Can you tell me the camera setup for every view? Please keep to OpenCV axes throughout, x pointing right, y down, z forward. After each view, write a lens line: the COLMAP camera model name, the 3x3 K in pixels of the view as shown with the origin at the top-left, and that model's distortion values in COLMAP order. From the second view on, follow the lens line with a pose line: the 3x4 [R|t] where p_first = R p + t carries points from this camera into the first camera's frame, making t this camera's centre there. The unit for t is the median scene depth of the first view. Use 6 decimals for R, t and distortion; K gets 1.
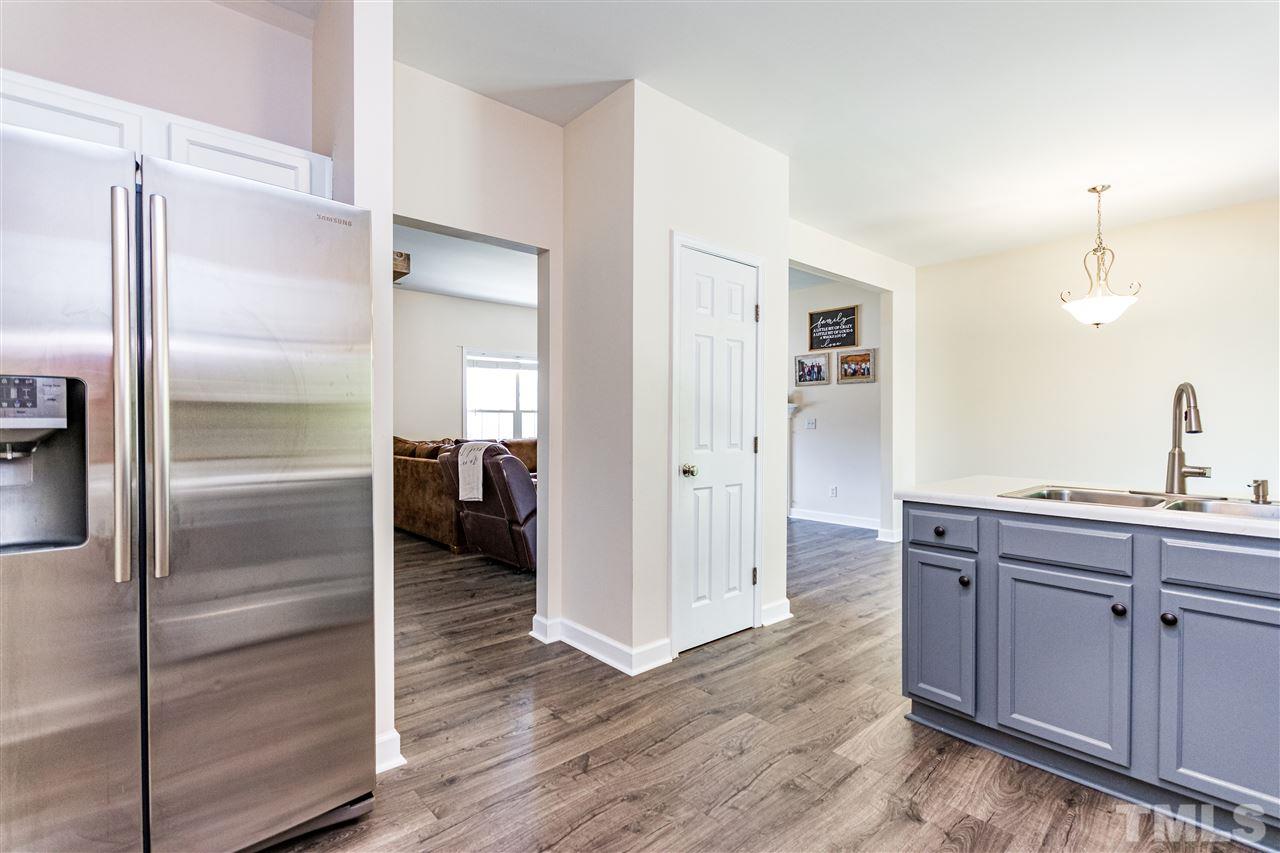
lens RADIAL K [[591.4, 0, 639.1], [0, 591.4, 423.7], [0, 0, 1]] dist [0.007098, -0.002975]
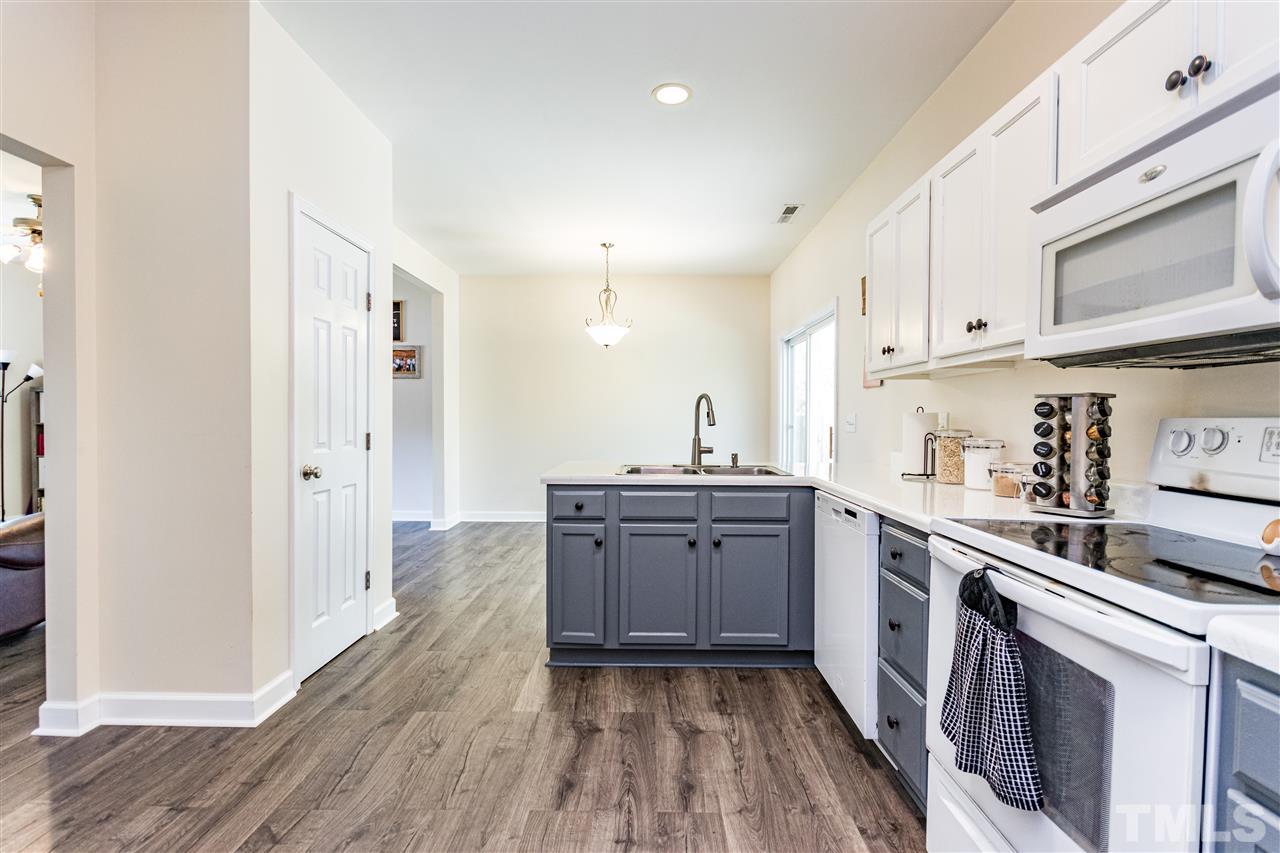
lens RADIAL K [[591.4, 0, 641.8], [0, 591.4, 426.5], [0, 0, 1]] dist [0.007098, -0.002975]
pose [[0.668610, -0.008461, 0.743566, -0.216640], [-0.002041, 0.999911, 0.013213, -0.001697], [-0.743611, -0.010352, 0.668533, 0.045765]]
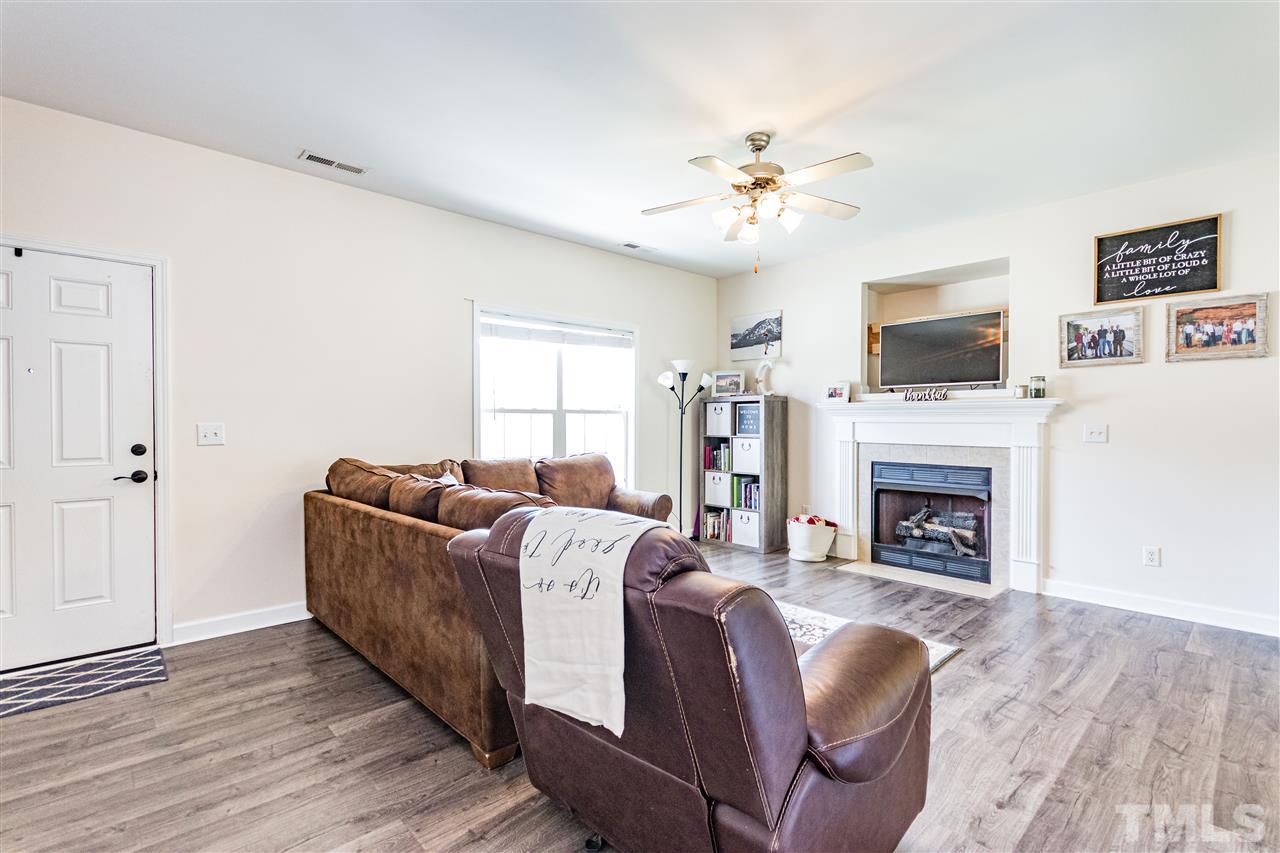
lens RADIAL K [[591.4, 0, 640.0], [0, 591.4, 428.2], [0, 0, 1]] dist [0.007098, -0.002975]
pose [[0.999611, -0.000113, 0.027873, -0.345509], [-0.000117, 0.999966, 0.008268, -0.020280], [-0.027873, -0.008268, 0.999577, 0.947311]]
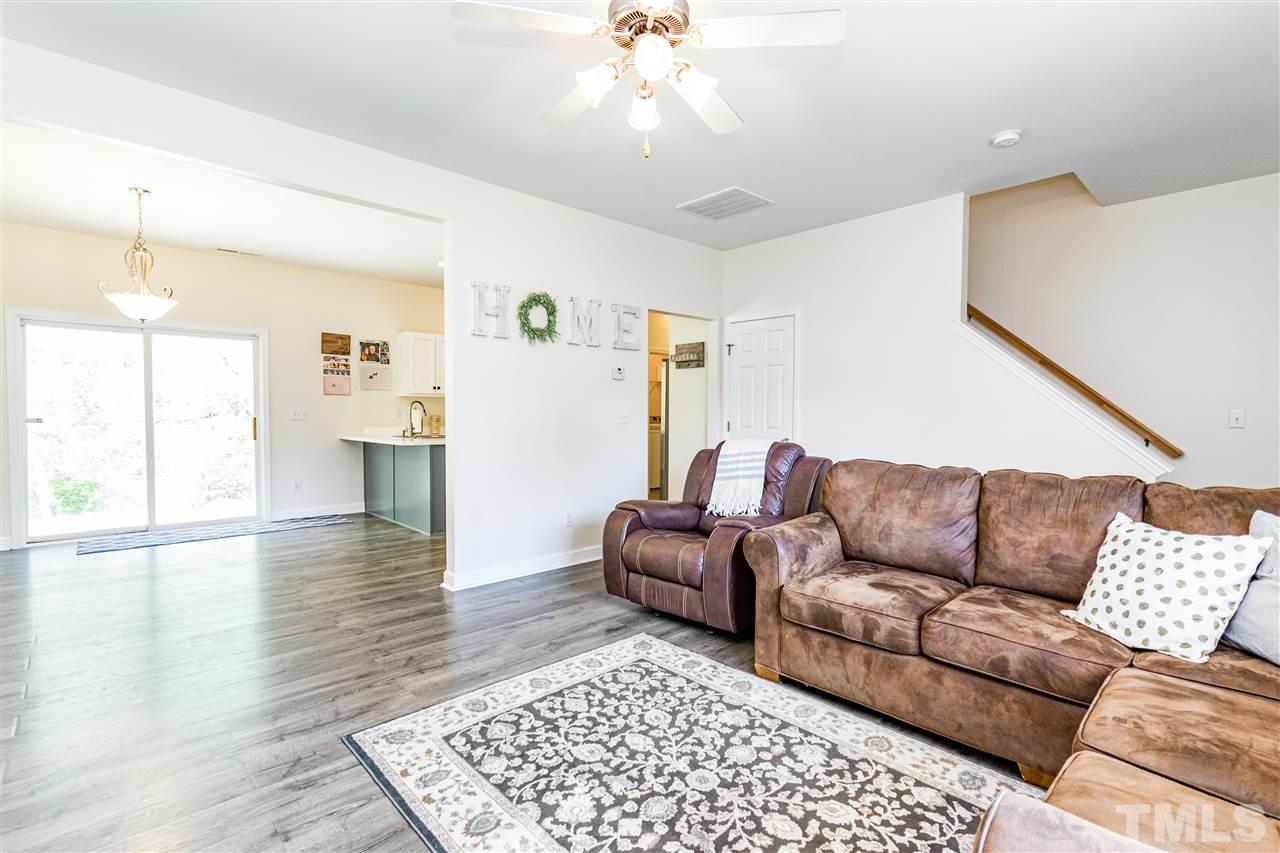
lens RADIAL K [[591.4, 0, 657.0], [0, 591.4, 427.2], [0, 0, 1]] dist [0.007098, -0.002975]
pose [[-0.998231, -0.002089, -0.059415, -0.102198], [-0.003838, 0.999562, 0.029331, -0.014093], [0.059328, 0.029507, -0.997802, 2.542359]]
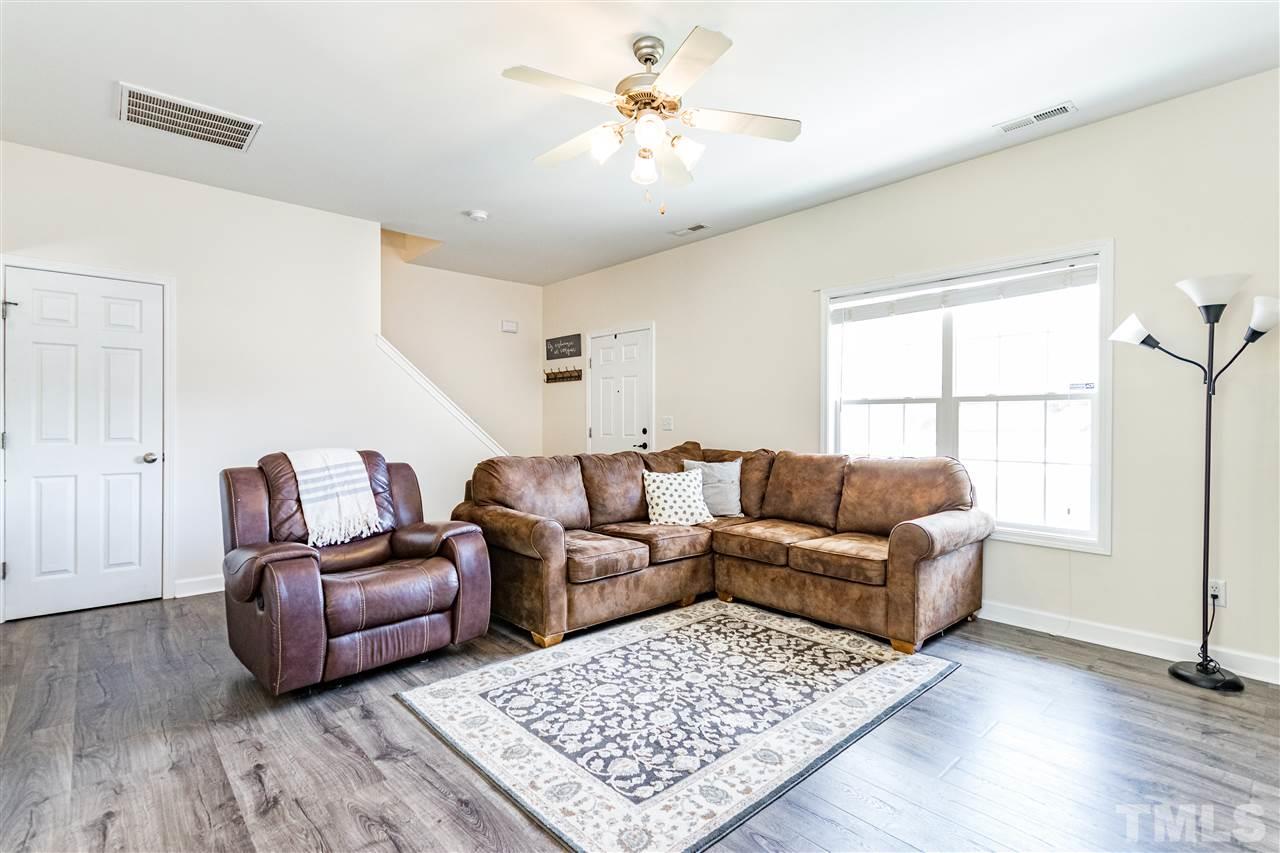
lens RADIAL K [[591.4, 0, 636.0], [0, 591.4, 427.1], [0, 0, 1]] dist [0.007098, -0.002975]
pose [[0.015885, 0.010423, -0.999819, 0.629790], [-0.006212, 0.999927, 0.010325, -0.006936], [0.999855, 0.006047, 0.015949, 1.883355]]
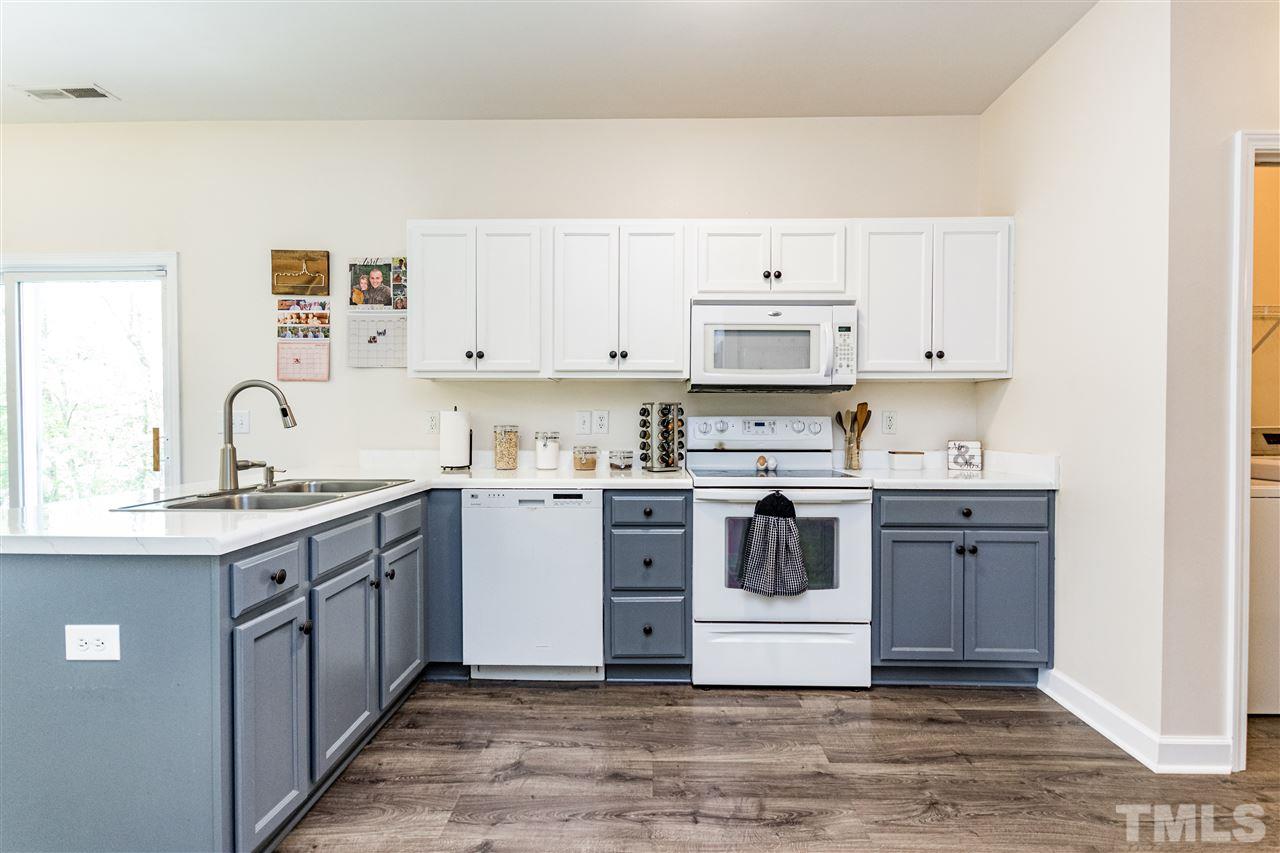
lens RADIAL K [[591.4, 0, 642.0], [0, 591.4, 426.2], [0, 0, 1]] dist [0.007098, -0.002975]
pose [[-0.738124, -0.011553, 0.674566, -0.176162], [0.000014, 0.999853, 0.017140, -0.003730], [-0.674665, 0.012662, -0.738016, 0.802896]]
